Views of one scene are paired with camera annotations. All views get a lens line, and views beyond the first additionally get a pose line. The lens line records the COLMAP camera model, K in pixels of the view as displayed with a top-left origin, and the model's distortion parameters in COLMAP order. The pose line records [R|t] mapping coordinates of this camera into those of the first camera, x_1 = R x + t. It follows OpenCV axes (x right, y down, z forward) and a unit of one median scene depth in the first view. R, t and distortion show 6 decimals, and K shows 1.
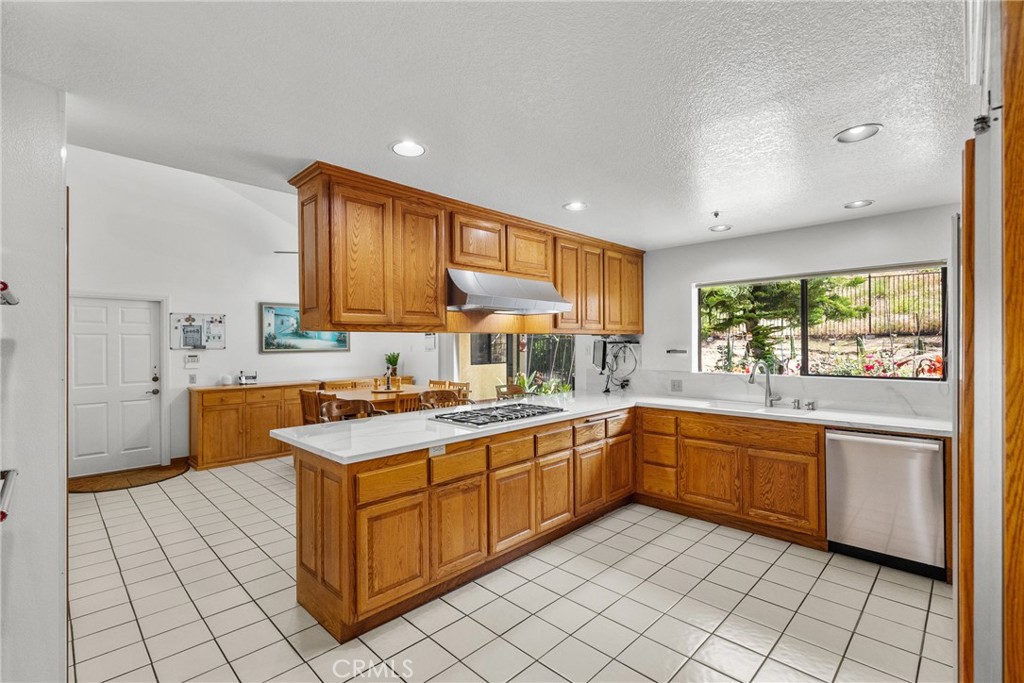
lens RADIAL K [[466.2, 0, 511.9], [0, 466.2, 344.3], [0, 0, 1]] dist [-0.001764, 0.000536]
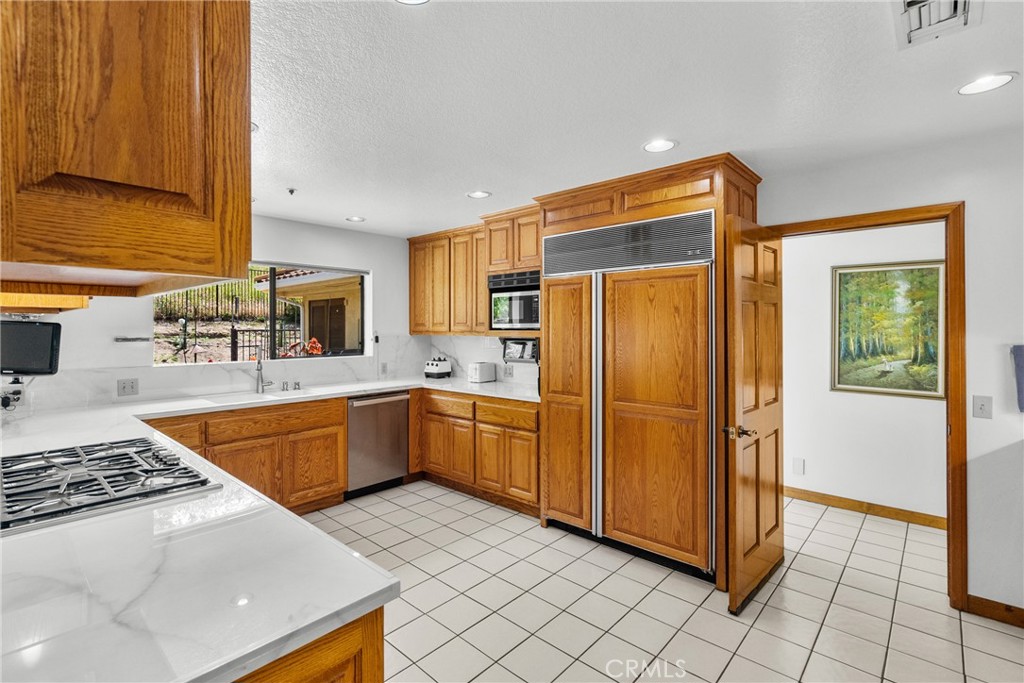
lens RADIAL K [[466.2, 0, 517.6], [0, 466.2, 326.5], [0, 0, 1]] dist [-0.001764, 0.000536]
pose [[-0.041178, 0.007858, 0.999121, -0.458532], [0.003079, 0.999965, -0.007738, 0.003408], [-0.999147, 0.002757, -0.041201, 0.512095]]
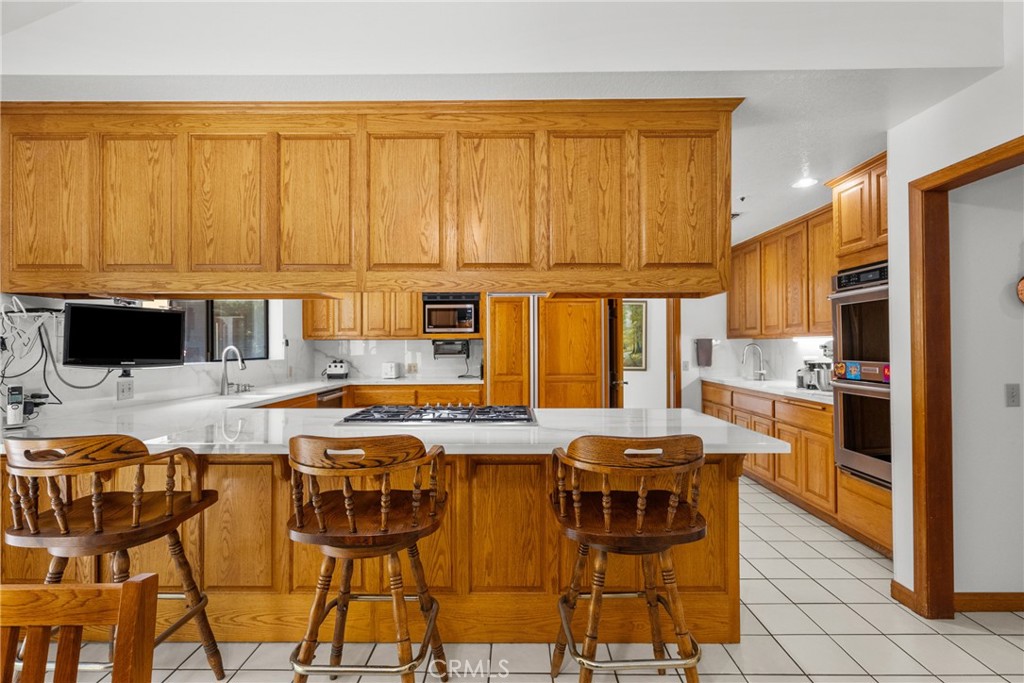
lens RADIAL K [[466.2, 0, 508.3], [0, 466.2, 342.1], [0, 0, 1]] dist [-0.001764, 0.000536]
pose [[-0.691518, 0.015143, 0.722201, -0.529359], [0.009770, 0.999885, -0.011610, 0.044626], [-0.722293, -0.000972, -0.691586, 1.262492]]
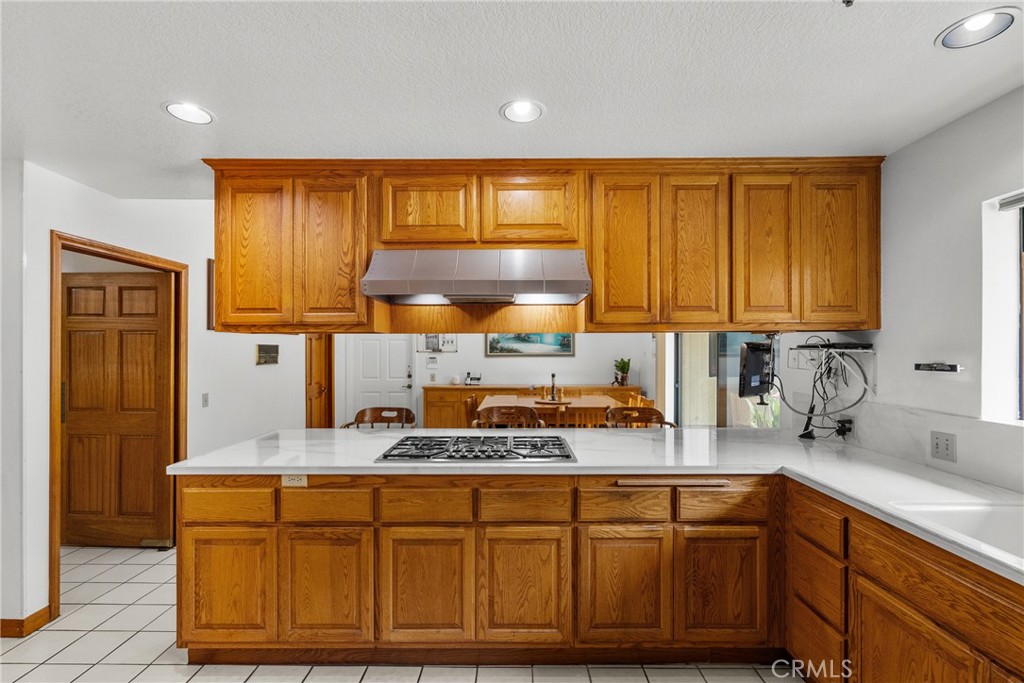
lens RADIAL K [[466.2, 0, 510.4], [0, 466.2, 350.3], [0, 0, 1]] dist [-0.001764, 0.000536]
pose [[0.694693, 0.006253, -0.719280, 0.458057], [-0.005449, 0.999979, 0.003431, 0.000696], [0.719286, 0.001536, 0.694712, 0.488497]]
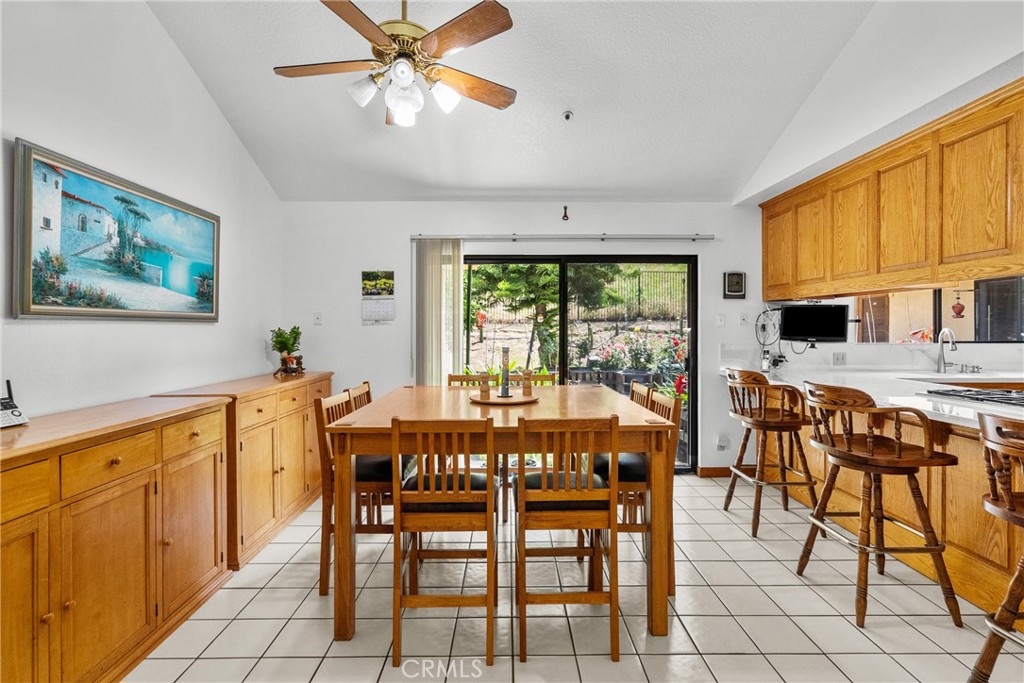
lens RADIAL K [[466.2, 0, 515.1], [0, 466.2, 331.6], [0, 0, 1]] dist [-0.001764, 0.000536]
pose [[0.702684, 0.002969, 0.711496, -0.880138], [-0.002696, 0.999995, -0.001511, 0.046401], [-0.711497, -0.000857, 0.702689, 0.965944]]
